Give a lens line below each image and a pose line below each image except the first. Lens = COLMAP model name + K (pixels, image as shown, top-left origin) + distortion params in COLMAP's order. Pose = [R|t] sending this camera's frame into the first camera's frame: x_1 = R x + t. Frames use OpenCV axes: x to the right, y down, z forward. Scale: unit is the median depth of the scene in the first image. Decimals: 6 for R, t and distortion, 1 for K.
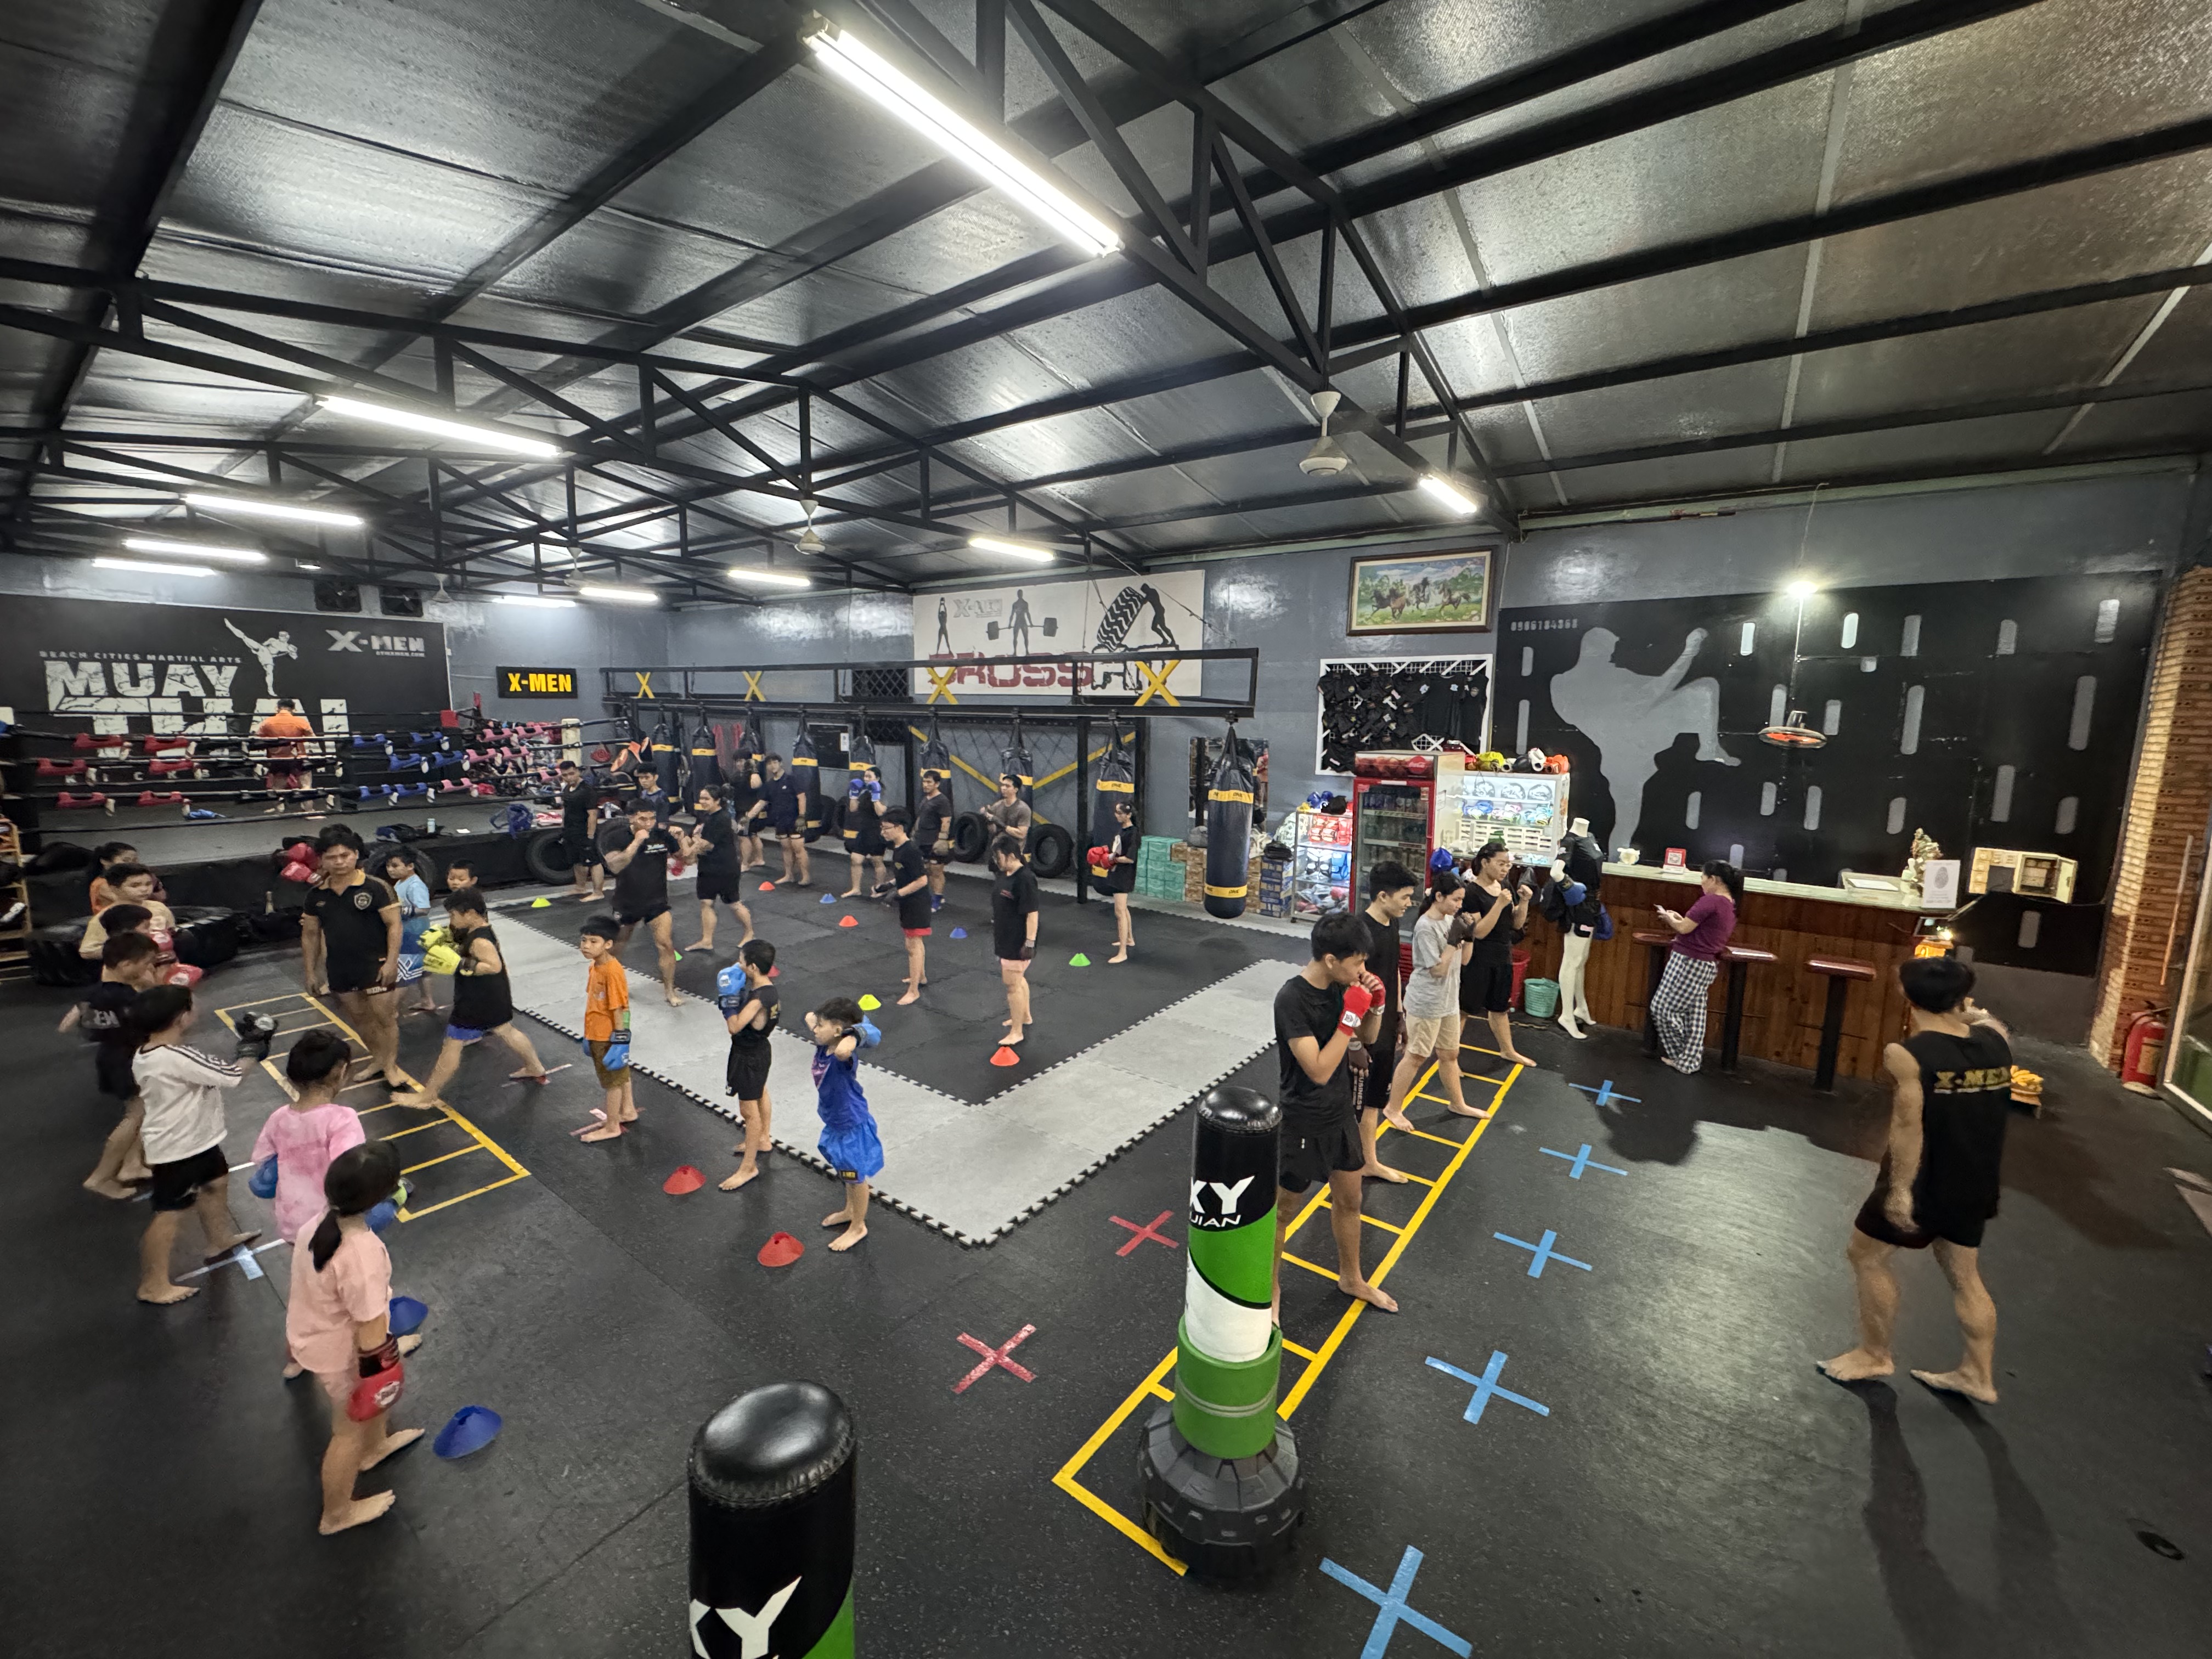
lens RADIAL K [[880.6, 0, 1106.0], [0, 880.6, 829.5], [0, 0, 1]] dist [-0.000374, -0.000365]
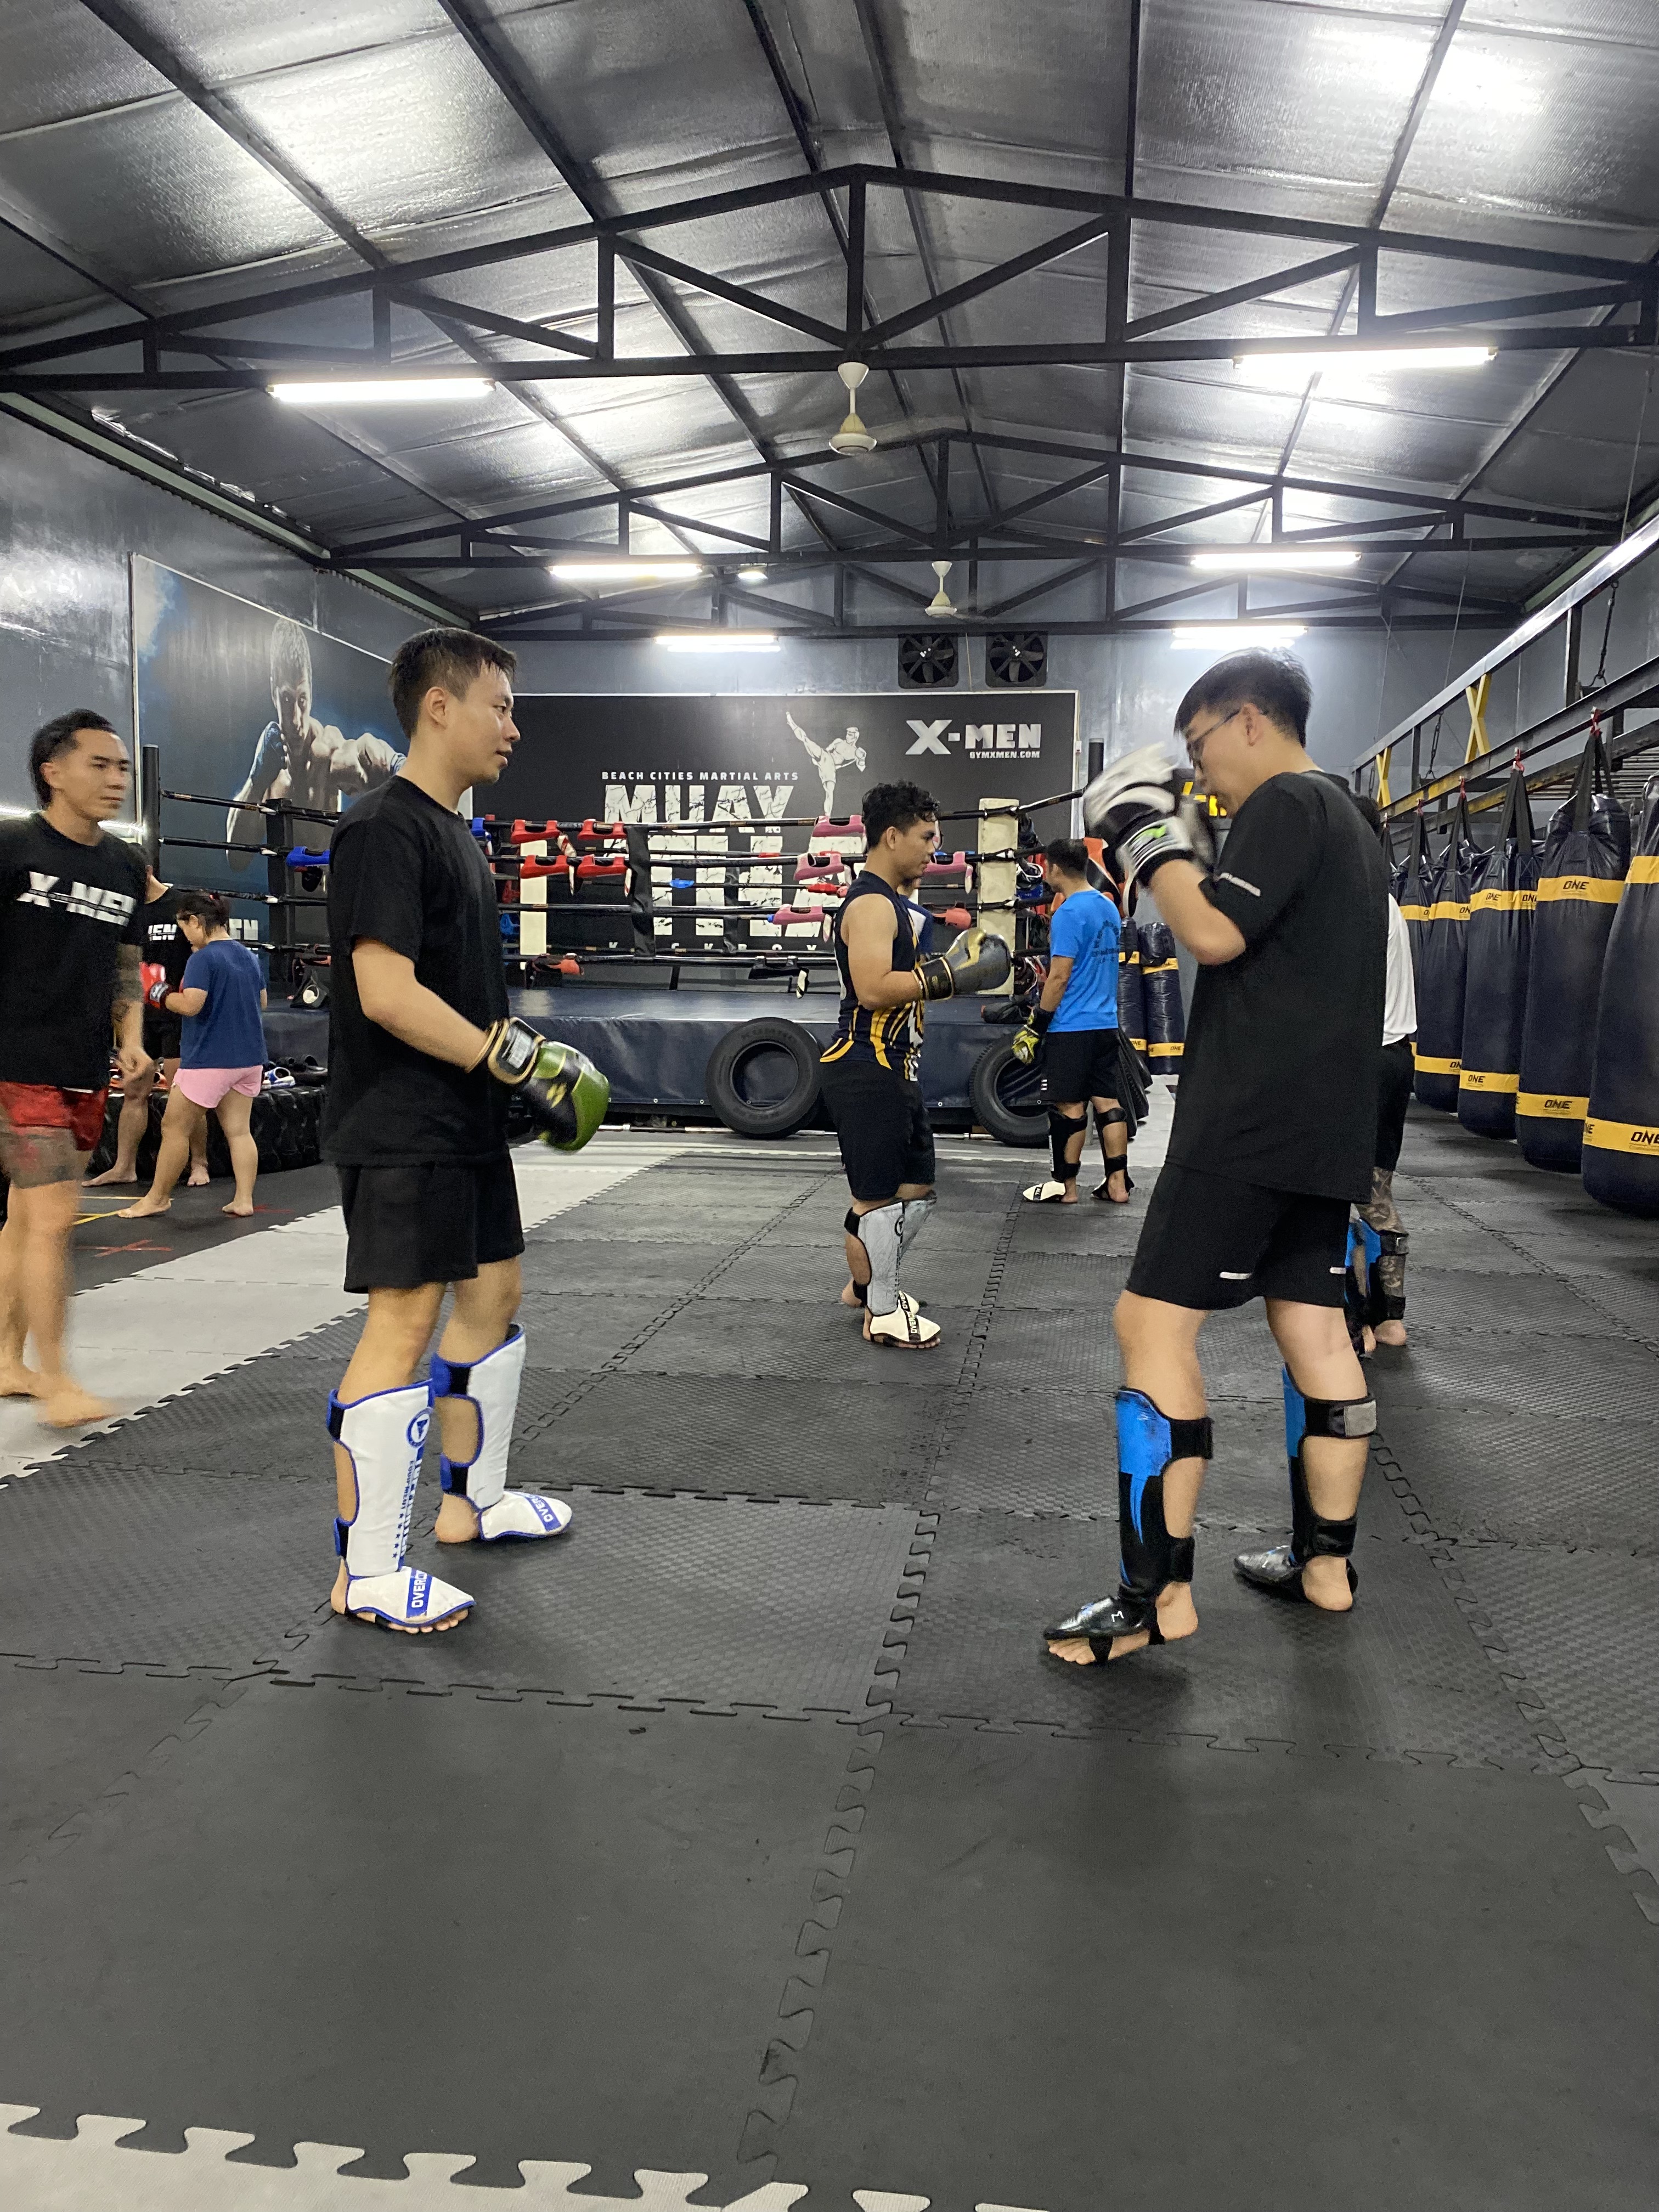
lens RADIAL K [[1696.0, 0, 829.5], [0, 1696.0, 1106.0], [0, 0, 1]] dist [0.143017, -0.186239]
pose [[0.470891, 0.068753, -0.879508, 0.148945], [-0.131956, 0.991232, 0.006837, 0.037314], [0.872267, 0.112837, 0.475835, 0.463574]]
